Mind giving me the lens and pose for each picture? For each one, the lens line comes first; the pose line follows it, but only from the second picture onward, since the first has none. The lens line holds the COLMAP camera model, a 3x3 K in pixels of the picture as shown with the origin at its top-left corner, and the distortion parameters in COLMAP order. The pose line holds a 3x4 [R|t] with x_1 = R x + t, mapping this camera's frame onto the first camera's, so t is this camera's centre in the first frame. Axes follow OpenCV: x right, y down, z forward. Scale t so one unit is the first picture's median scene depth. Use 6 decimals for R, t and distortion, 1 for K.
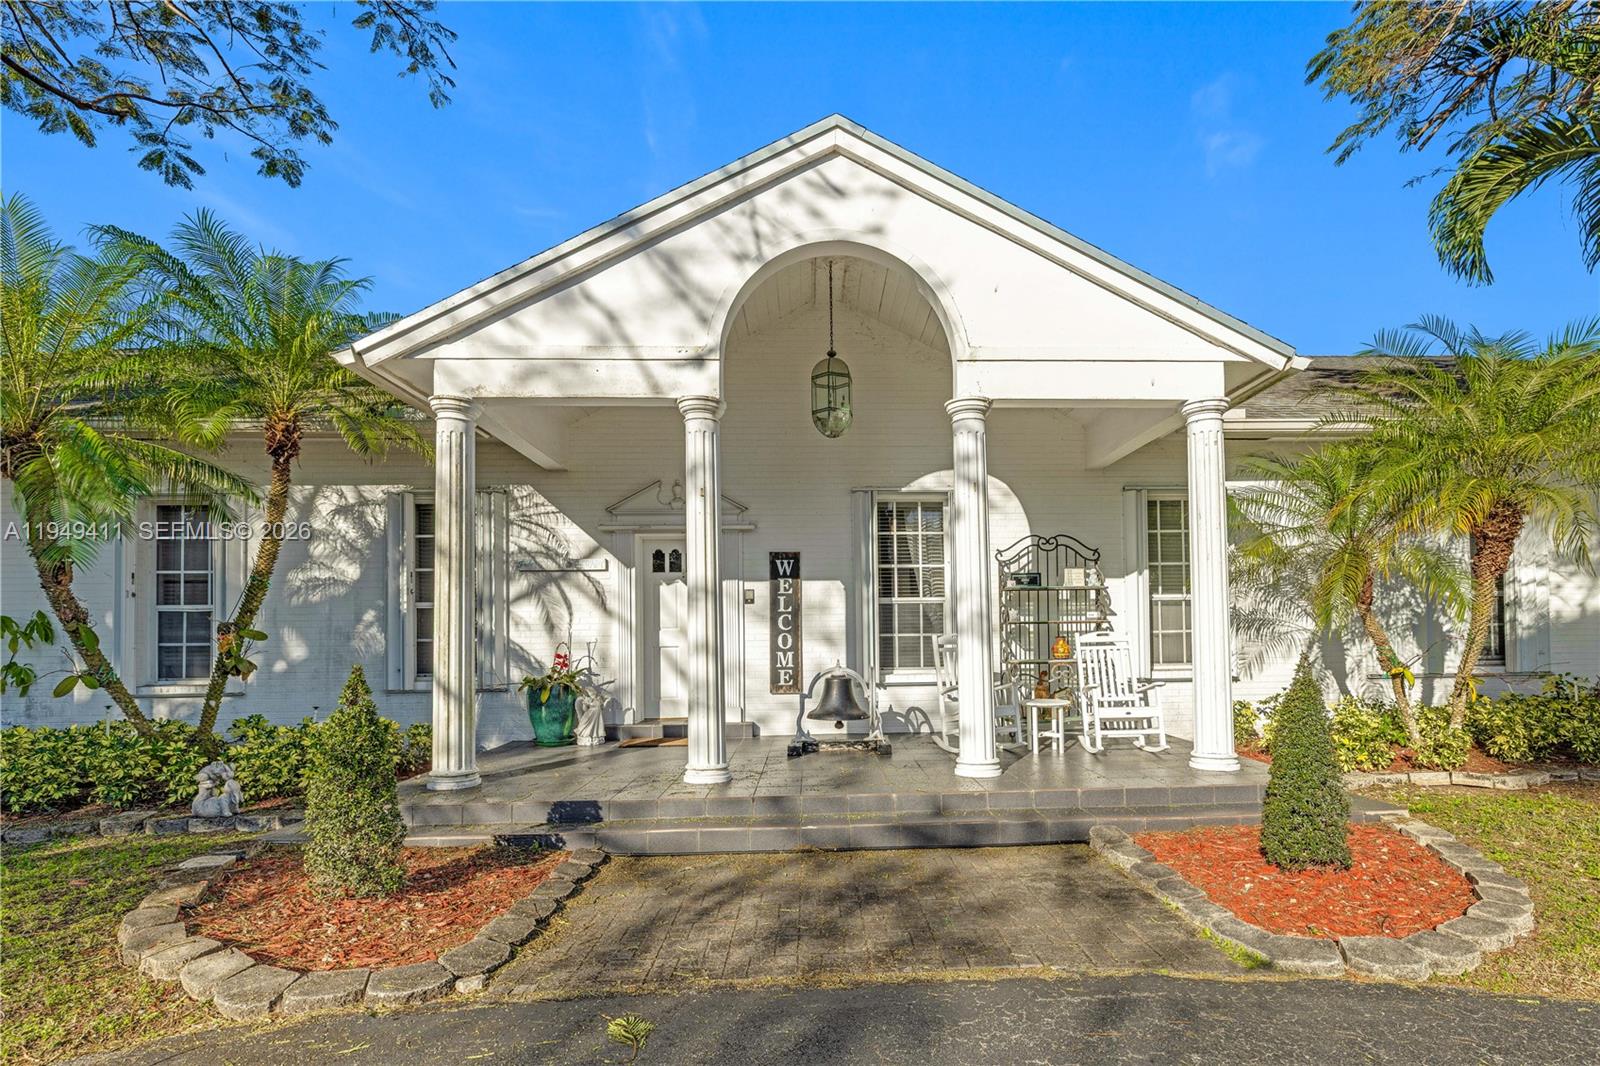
lens RADIAL K [[666.9, 0, 797.2], [0, 666.9, 529.3], [0, 0, 1]] dist [0.000697, 0.000332]
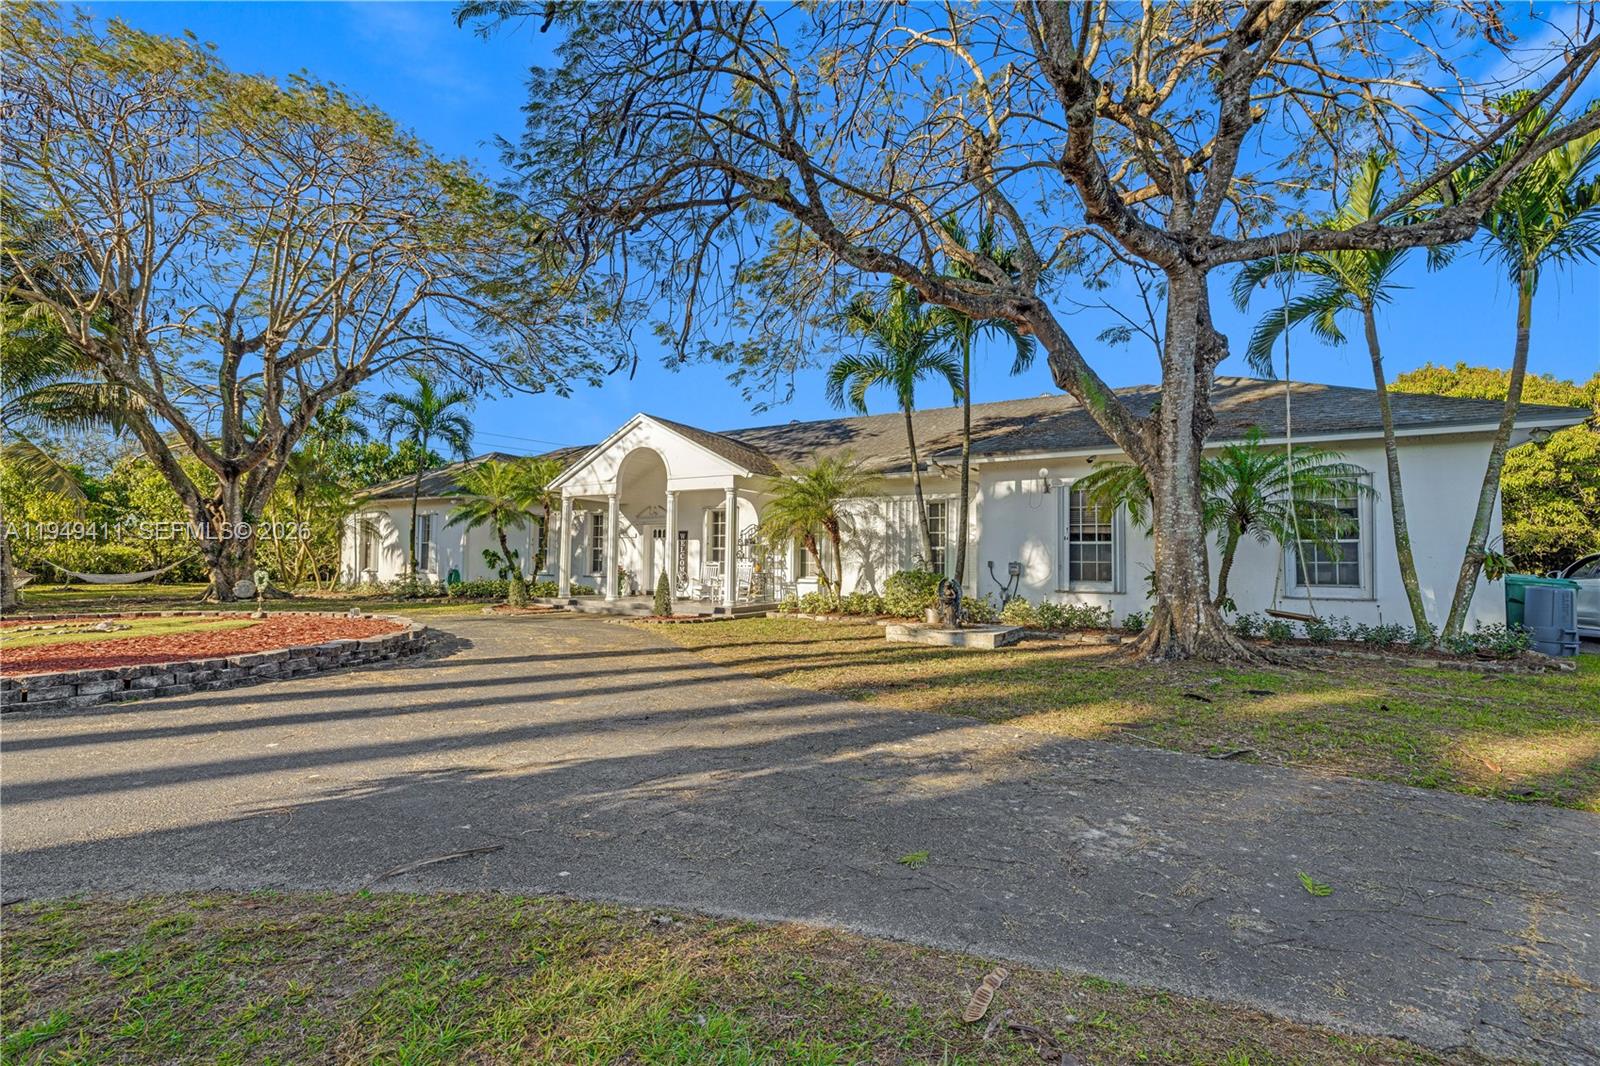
lens RADIAL K [[666.9, 0, 797.2], [0, 666.9, 529.3], [0, 0, 1]] dist [0.000697, 0.000332]
pose [[0.847686, -0.002367, -0.530493, 2.034735], [0.006984, 0.999953, 0.006698, 0.015567], [0.530452, -0.009383, 0.847663, -1.261936]]
